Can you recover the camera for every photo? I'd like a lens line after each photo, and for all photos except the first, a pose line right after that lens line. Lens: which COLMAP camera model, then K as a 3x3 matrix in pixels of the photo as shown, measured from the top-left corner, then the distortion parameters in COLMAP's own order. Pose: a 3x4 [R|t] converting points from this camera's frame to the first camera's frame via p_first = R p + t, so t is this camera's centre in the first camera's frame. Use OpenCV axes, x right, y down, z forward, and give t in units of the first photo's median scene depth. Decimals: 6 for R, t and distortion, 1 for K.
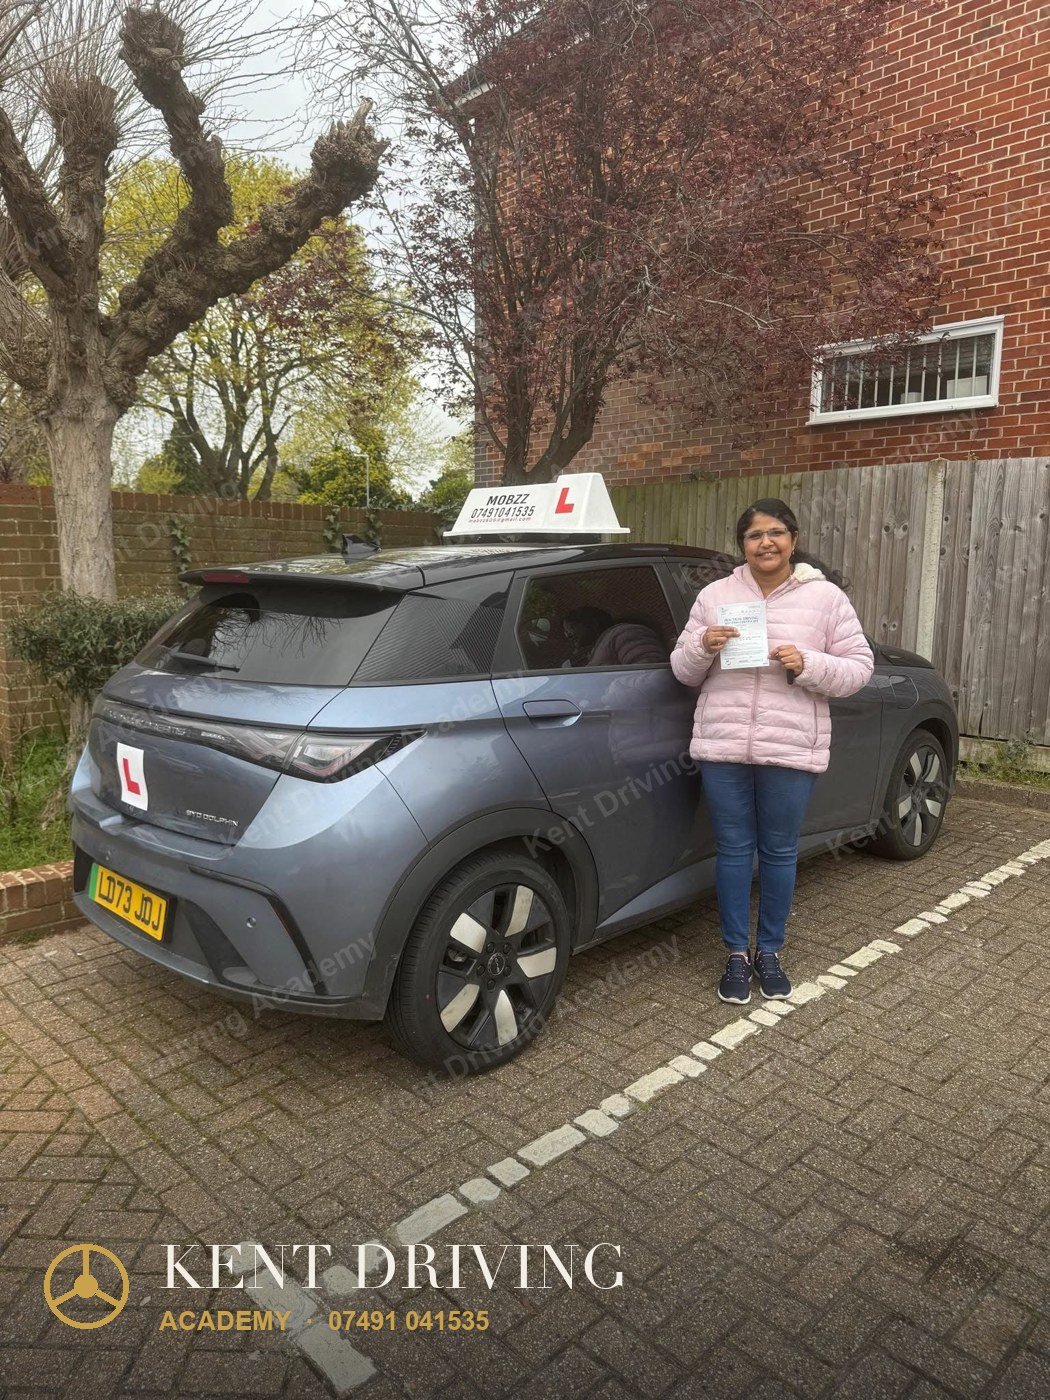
lens RADIAL K [[995.7, 0, 519.7], [0, 995.7, 700.2], [0, 0, 1]] dist [0.003622, -0.008063]
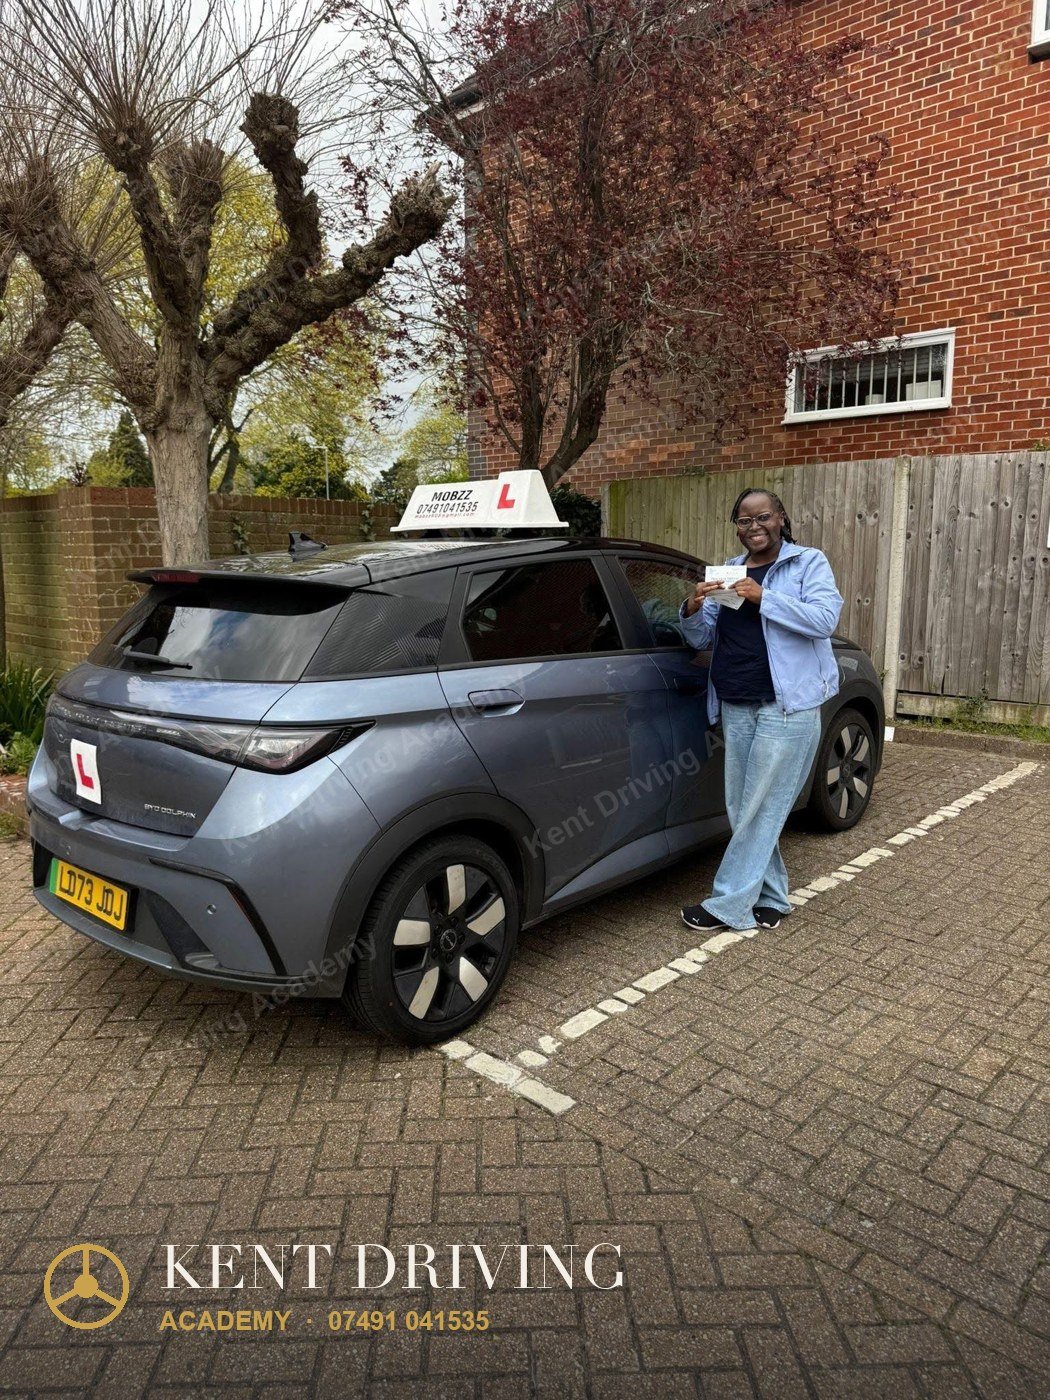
lens RADIAL K [[988.6, 0, 525.0], [0, 988.6, 700.0], [0, 0, 1]] dist [0.016640, -0.024744]
pose [[0.998530, -0.021046, 0.049954, -0.080924], [0.020484, 0.999721, 0.011733, 0.018936], [-0.050187, -0.010692, 0.998683, -0.128268]]
